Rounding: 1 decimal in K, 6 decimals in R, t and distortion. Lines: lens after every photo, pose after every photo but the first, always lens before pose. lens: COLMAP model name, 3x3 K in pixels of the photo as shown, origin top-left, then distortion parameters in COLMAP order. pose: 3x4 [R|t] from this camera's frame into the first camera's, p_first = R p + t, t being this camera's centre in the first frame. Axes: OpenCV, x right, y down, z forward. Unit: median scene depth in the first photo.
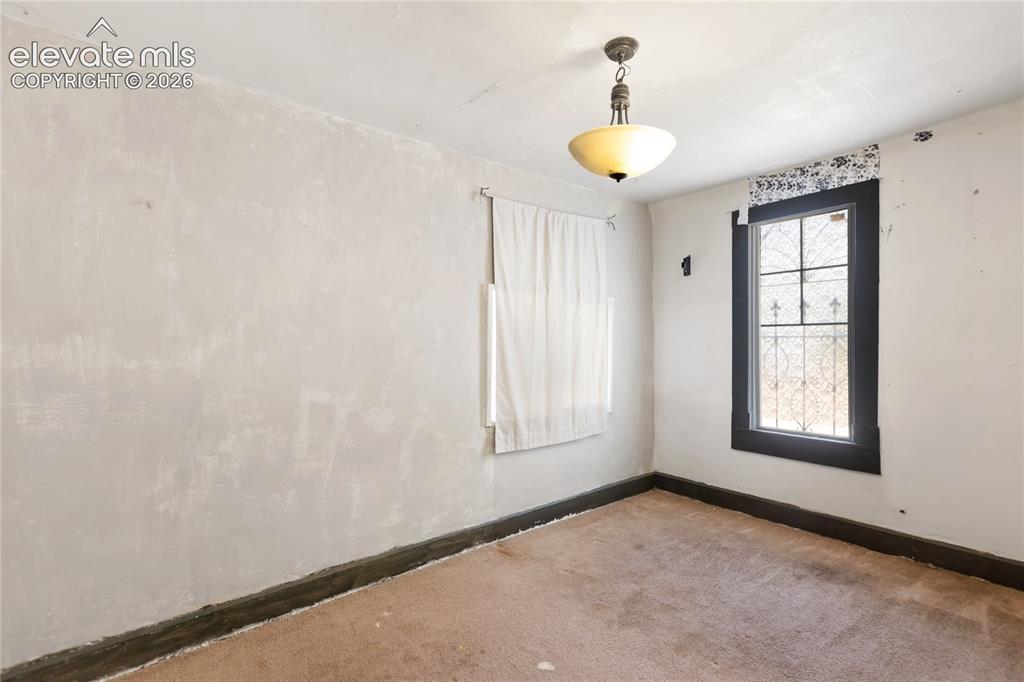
lens RADIAL K [[468.3, 0, 515.3], [0, 468.3, 344.6], [0, 0, 1]] dist [0.004715, 0.000055]
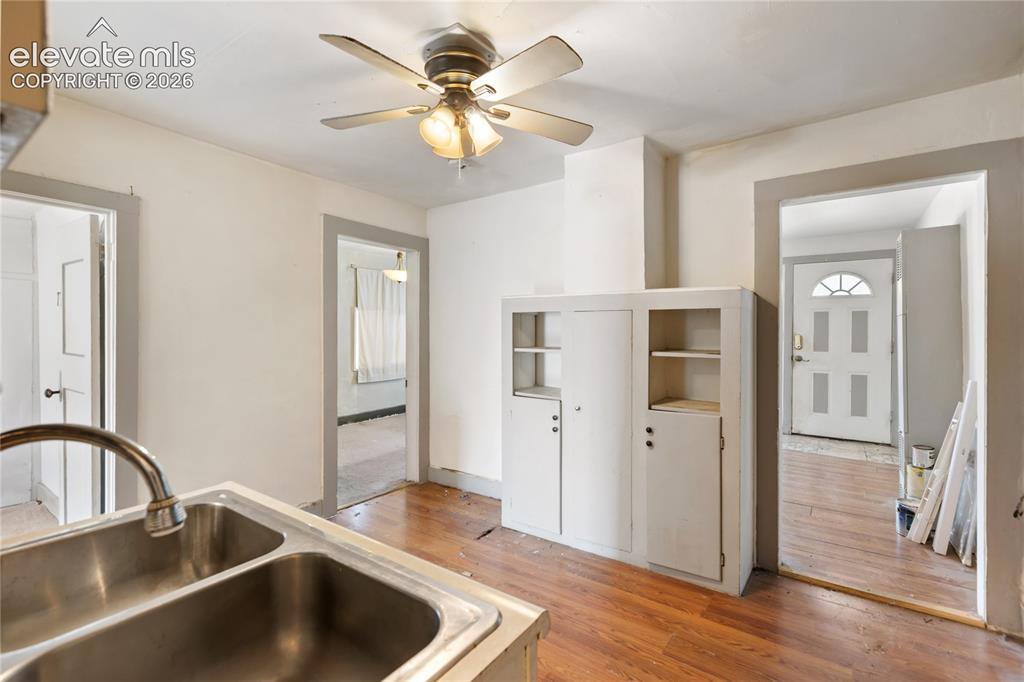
lens RADIAL K [[468.3, 0, 514.1], [0, 468.3, 332.6], [0, 0, 1]] dist [0.004715, 0.000055]
pose [[0.958765, 0.000989, 0.284199, 0.037882], [-0.003224, 0.999967, 0.007399, -0.029476], [-0.284183, -0.008011, 0.958737, -1.428731]]
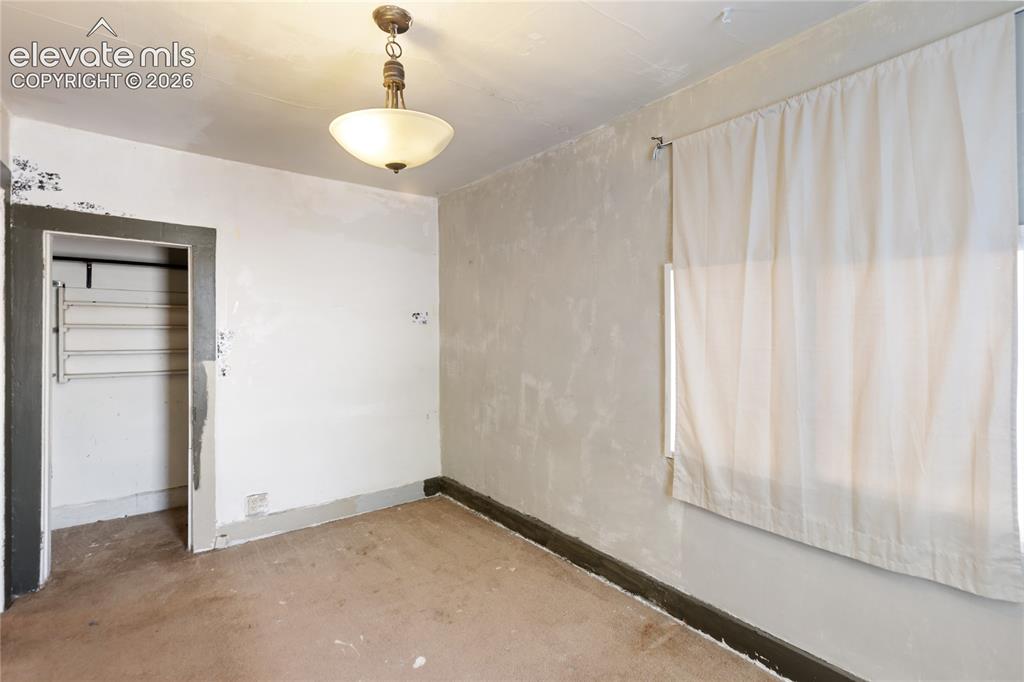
lens RADIAL K [[468.3, 0, 518.2], [0, 468.3, 332.2], [0, 0, 1]] dist [0.004715, 0.000055]
pose [[-0.005340, 0.014377, -0.999882, 0.712544], [-0.002020, 0.999894, 0.014388, -0.033524], [0.999984, 0.002096, -0.005310, 0.804386]]
